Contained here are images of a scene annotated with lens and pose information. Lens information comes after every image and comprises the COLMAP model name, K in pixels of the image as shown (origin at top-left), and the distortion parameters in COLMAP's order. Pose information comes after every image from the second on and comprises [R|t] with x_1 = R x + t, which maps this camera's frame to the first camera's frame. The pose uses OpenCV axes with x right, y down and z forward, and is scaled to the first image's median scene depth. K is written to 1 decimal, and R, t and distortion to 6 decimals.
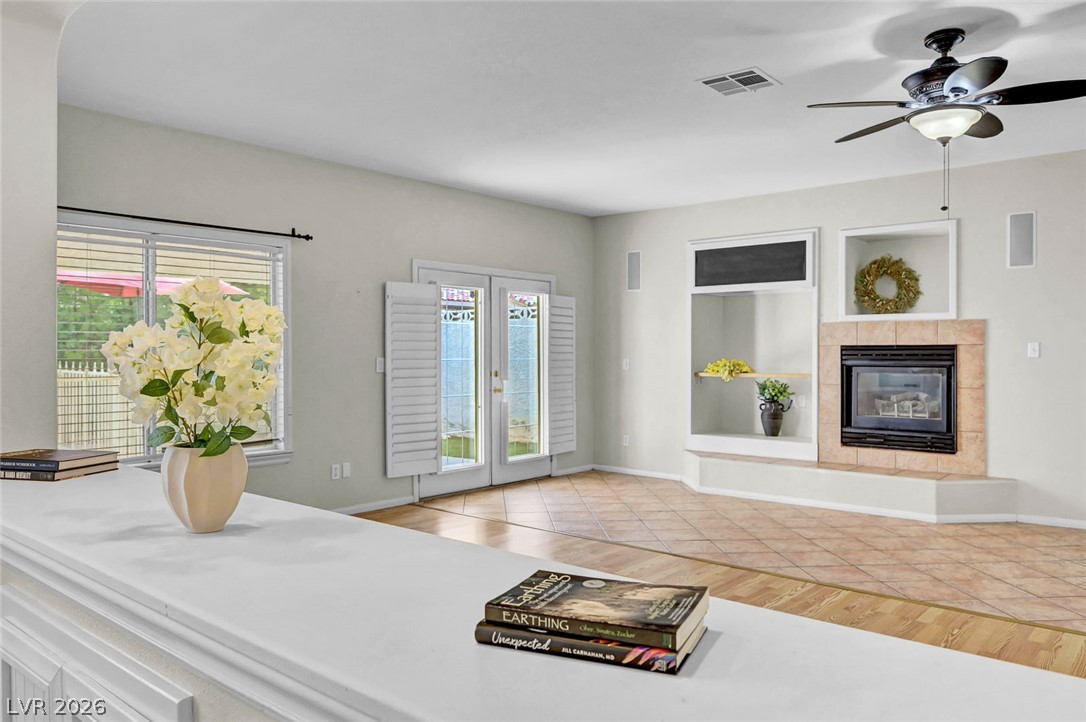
lens RADIAL K [[802.8, 0, 546.7], [0, 802.8, 353.5], [0, 0, 1]] dist [0.000403, 0.000084]
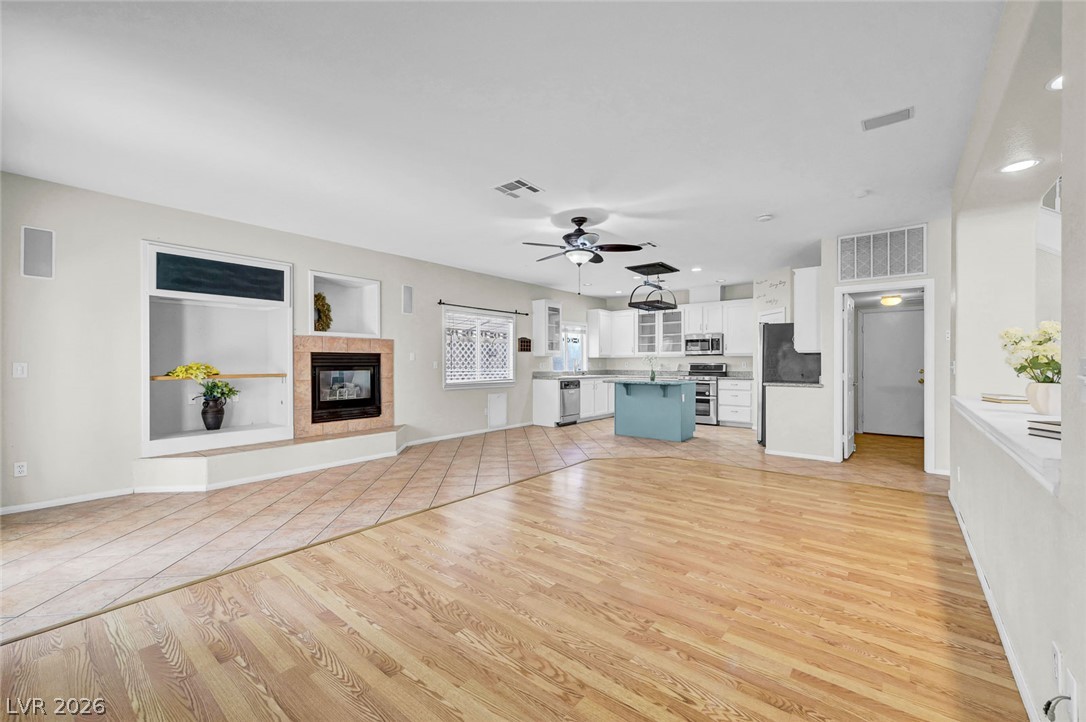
lens RADIAL K [[434.8, 0, 546.6], [0, 434.8, 367.9], [0, 0, 1]] dist [0.000983, 0.001152]
pose [[-0.028725, -0.011956, 0.999516, -0.416719], [0.002542, 0.999924, 0.012034, 0.009420], [-0.999584, 0.002886, -0.028693, 0.623039]]
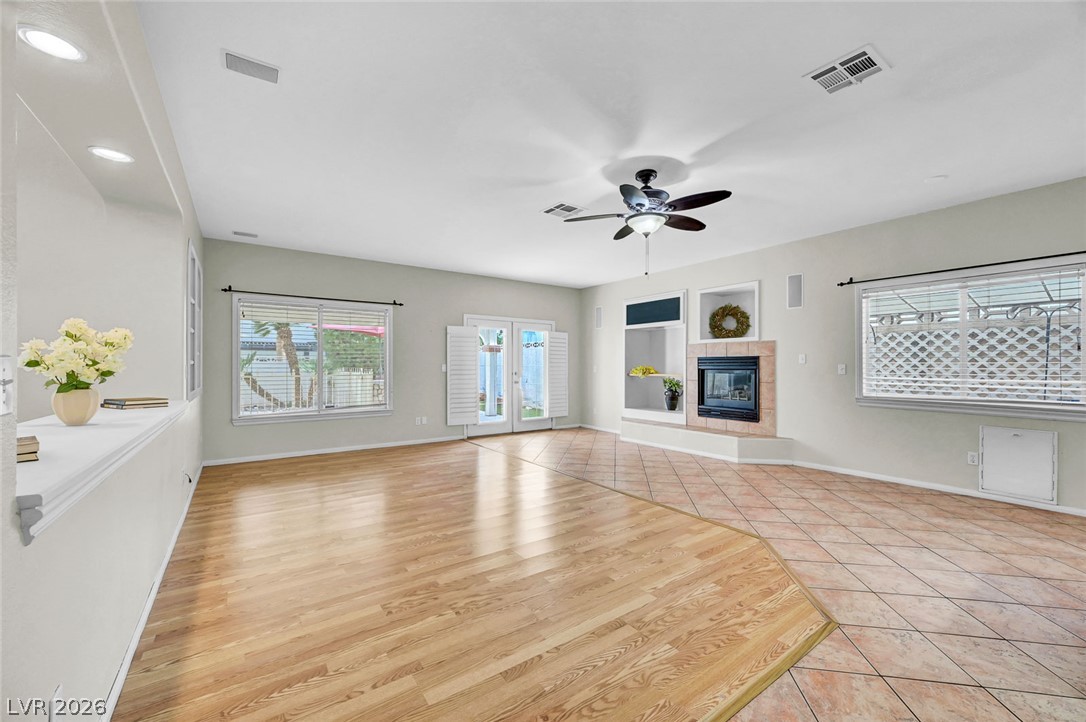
lens RADIAL K [[434.8, 0, 544.0], [0, 434.8, 364.7], [0, 0, 1]] dist [0.000983, 0.001152]
pose [[0.969457, -0.000522, -0.245262, 0.281945], [-0.000813, 0.999985, -0.005339, 0.010984], [0.245262, 0.005375, 0.969442, 0.021966]]
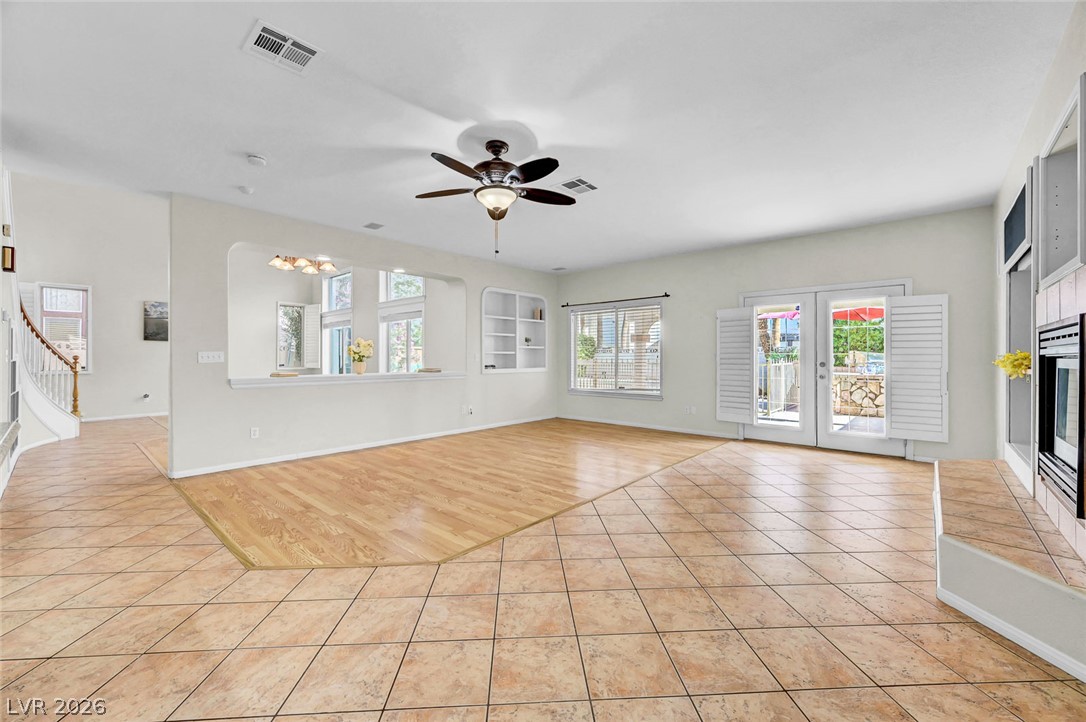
lens RADIAL K [[434.8, 0, 540.7], [0, 434.8, 357.8], [0, 0, 1]] dist [0.000983, 0.001152]
pose [[-0.032702, -0.000021, -0.999465, 0.752727], [-0.002928, 0.999996, 0.000075, 0.016831], [0.999461, 0.002928, -0.032702, 0.615389]]
